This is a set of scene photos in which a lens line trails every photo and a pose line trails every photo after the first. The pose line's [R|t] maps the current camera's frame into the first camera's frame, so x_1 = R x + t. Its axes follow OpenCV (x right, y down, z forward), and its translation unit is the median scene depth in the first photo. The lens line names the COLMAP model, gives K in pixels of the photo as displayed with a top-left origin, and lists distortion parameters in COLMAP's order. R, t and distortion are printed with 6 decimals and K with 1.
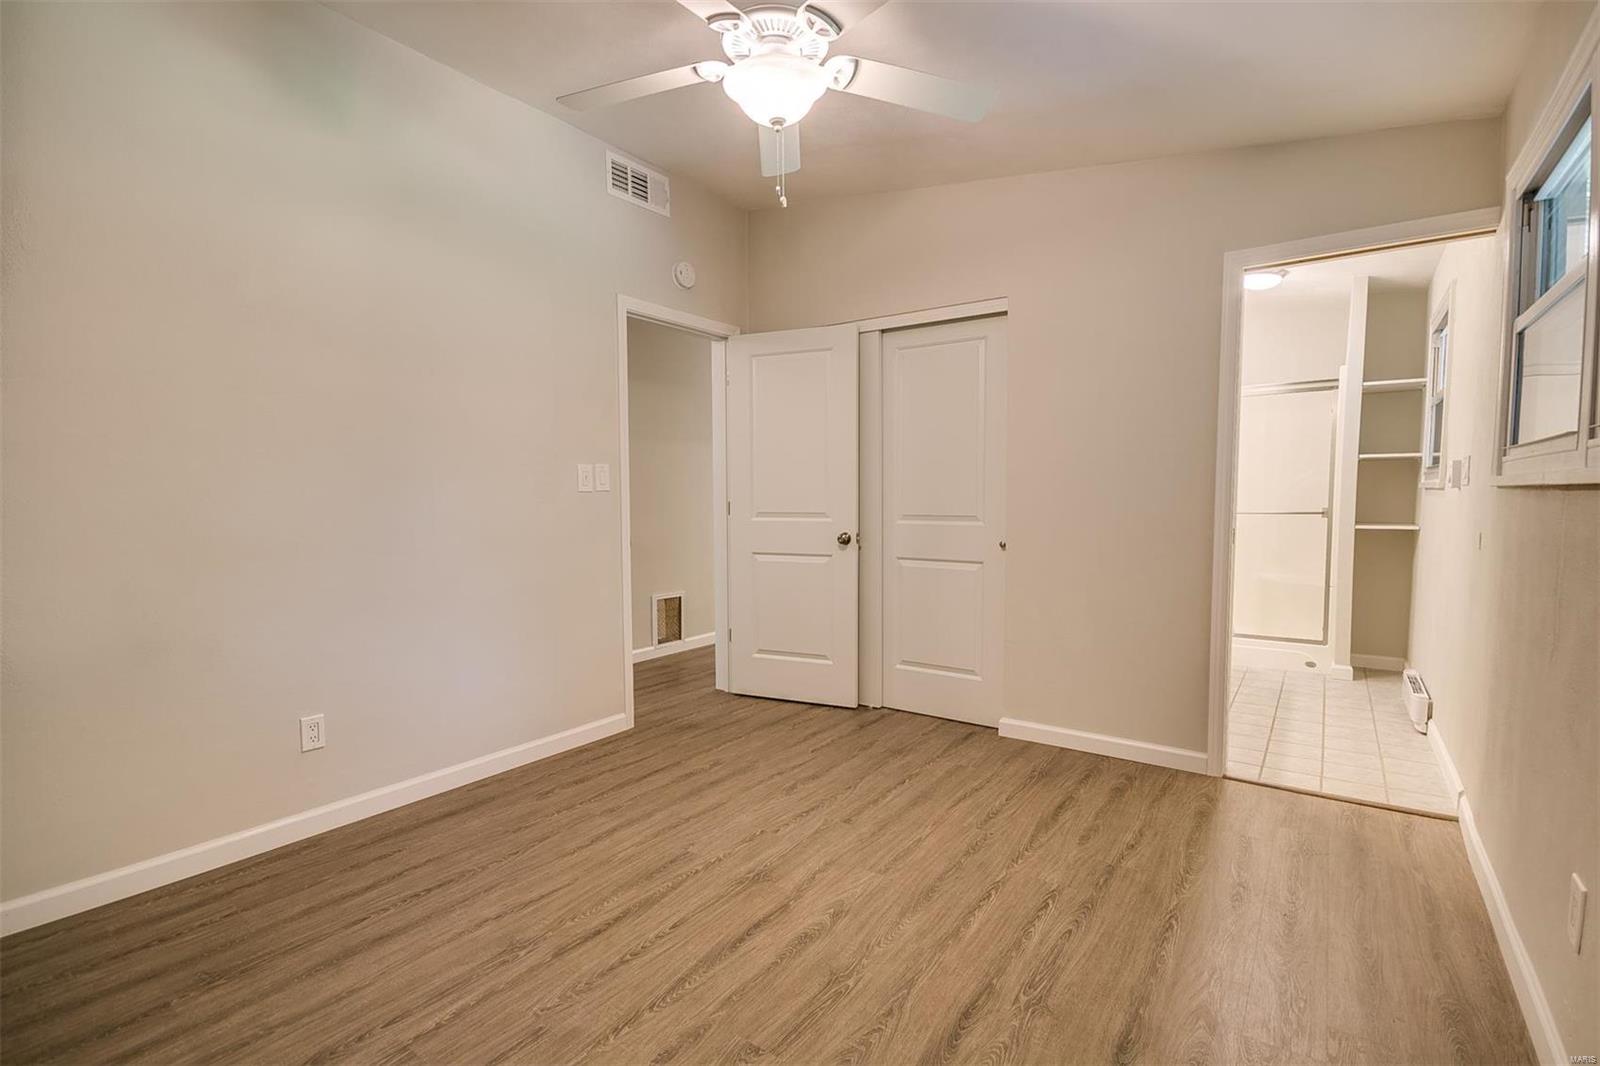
lens RADIAL K [[735.7, 0, 810.8], [0, 735.7, 545.5], [0, 0, 1]] dist [-0.002938, 0.000018]
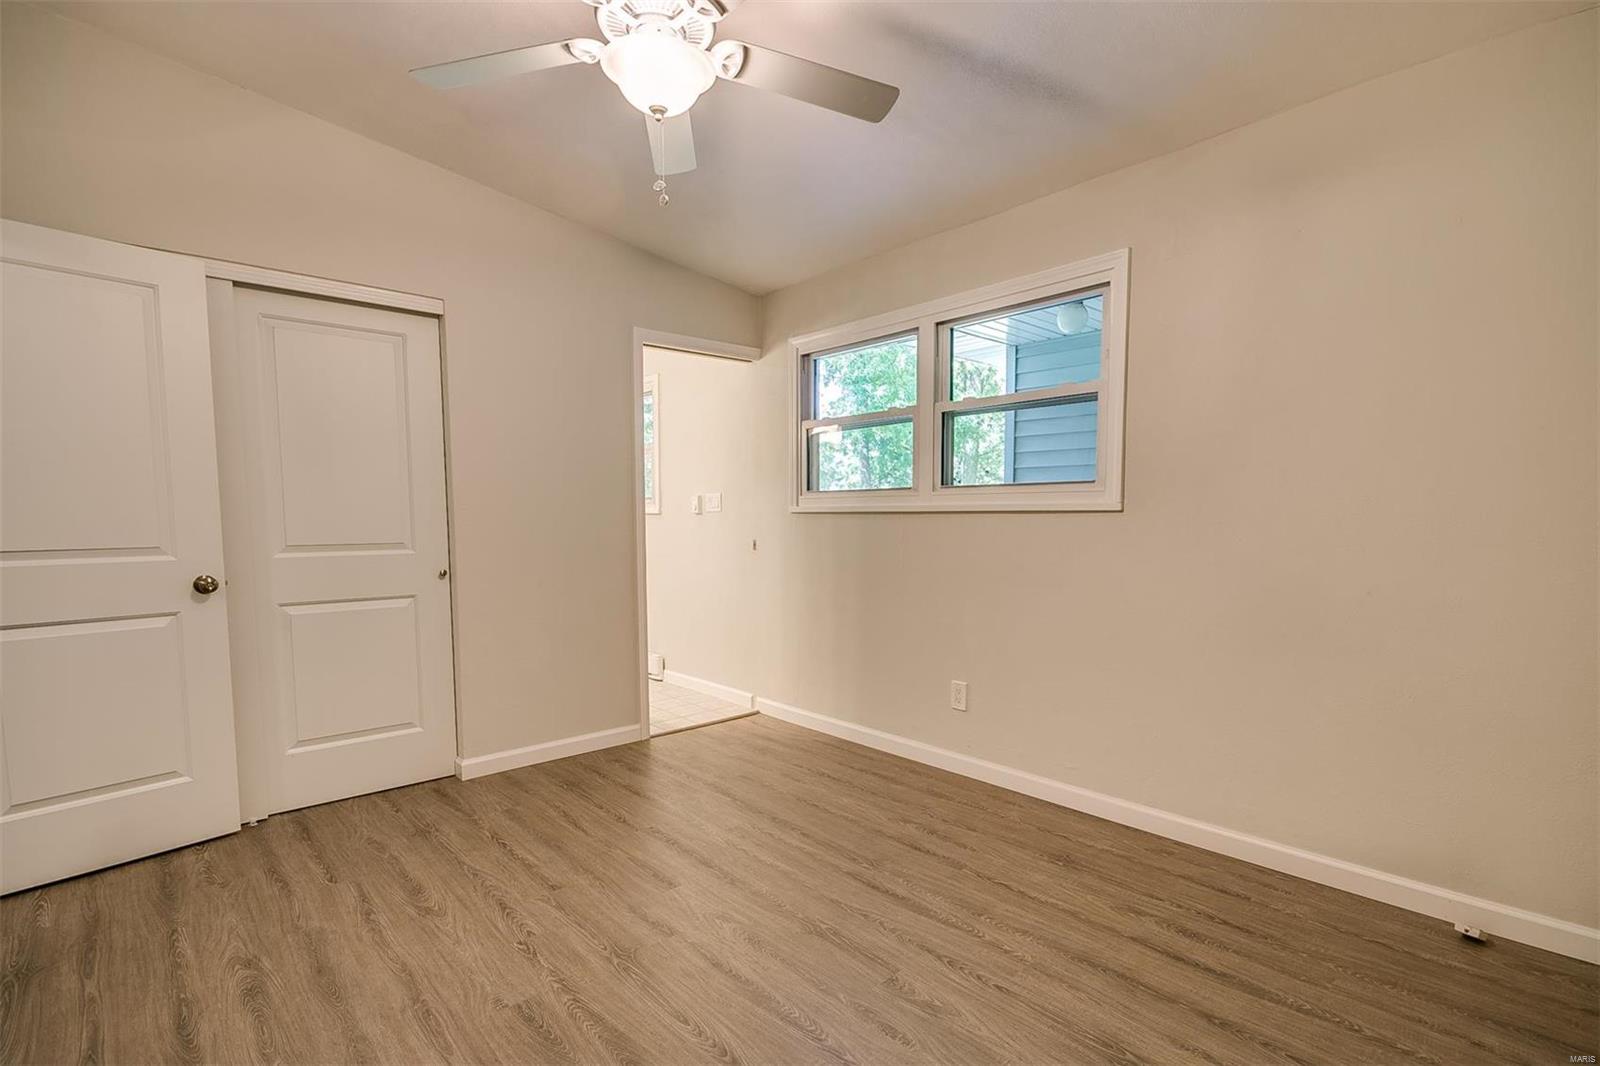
lens RADIAL K [[754.1, 0, 806.9], [0, 754.1, 571.6], [0, 0, 1]] dist [0.000022, 0.000147]
pose [[0.221831, -0.067496, 0.972746, -0.820399], [0.068751, 0.996201, 0.053445, -0.032778], [-0.972658, 0.055021, 0.225628, 0.537384]]
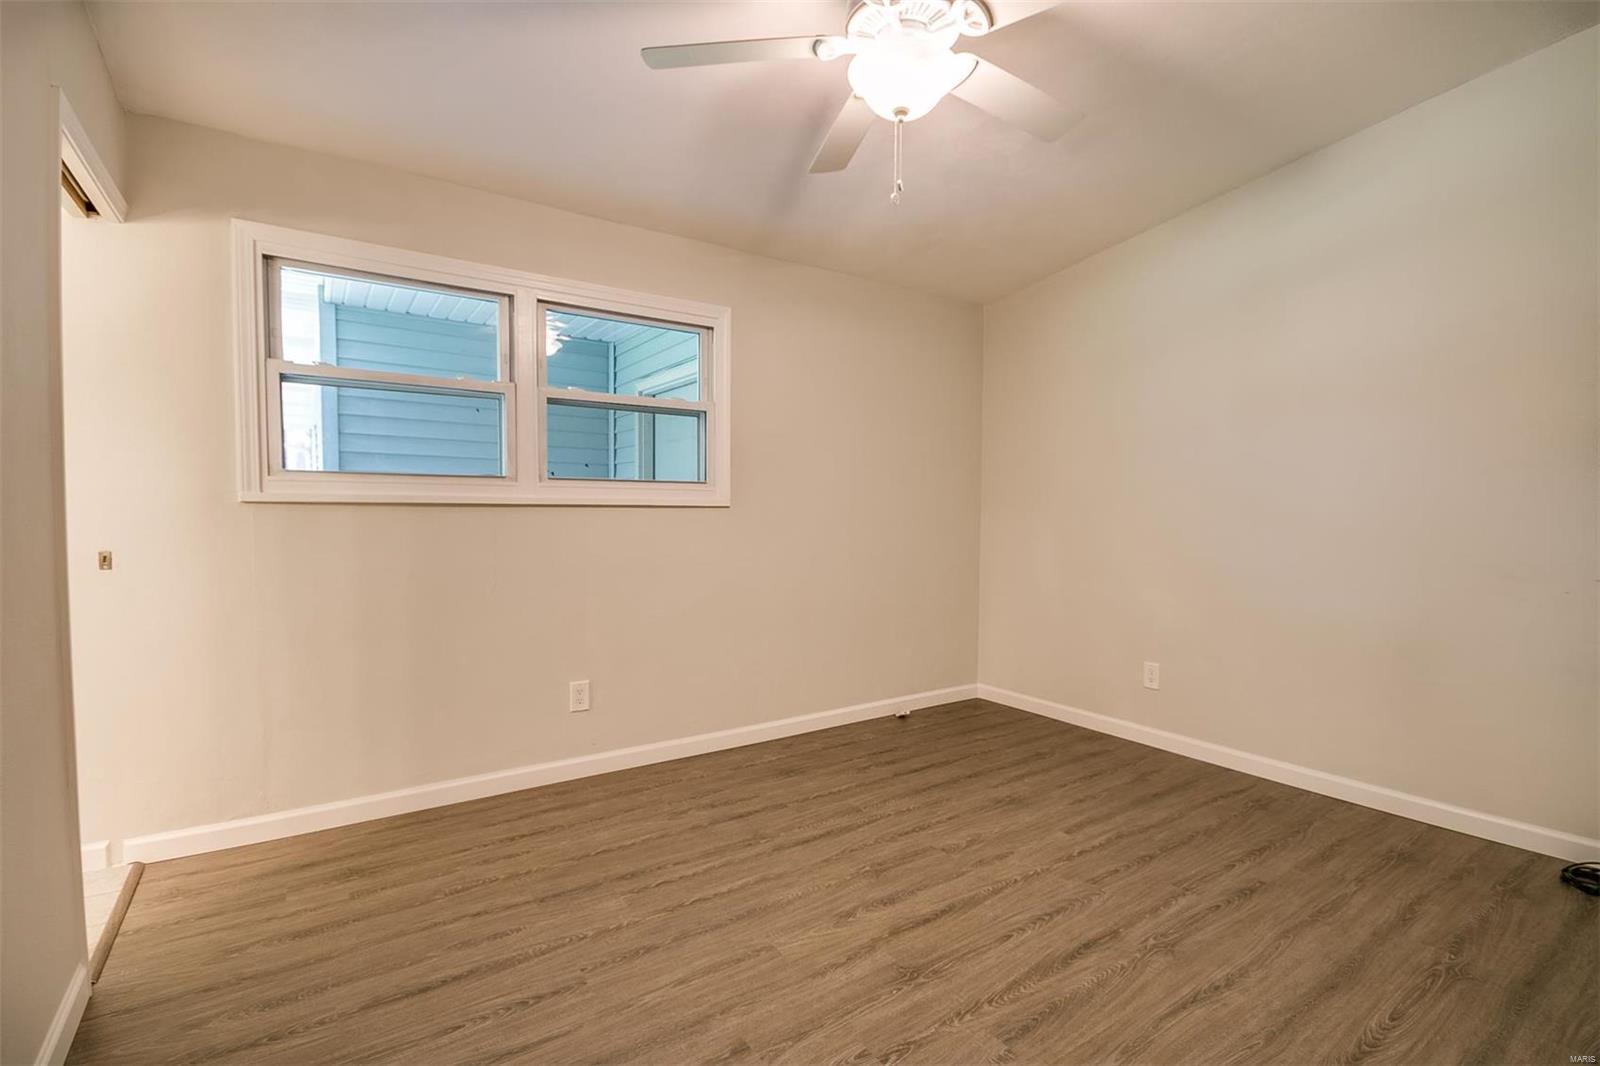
lens RADIAL K [[733.2, 0, 809.7], [0, 733.2, 537.6], [0, 0, 1]] dist [-0.009391, -0.000150]
pose [[-0.937828, -0.011770, 0.346900, -0.229196], [0.023290, 0.995039, 0.096723, -0.109060], [-0.346317, 0.098789, -0.932902, 1.668606]]
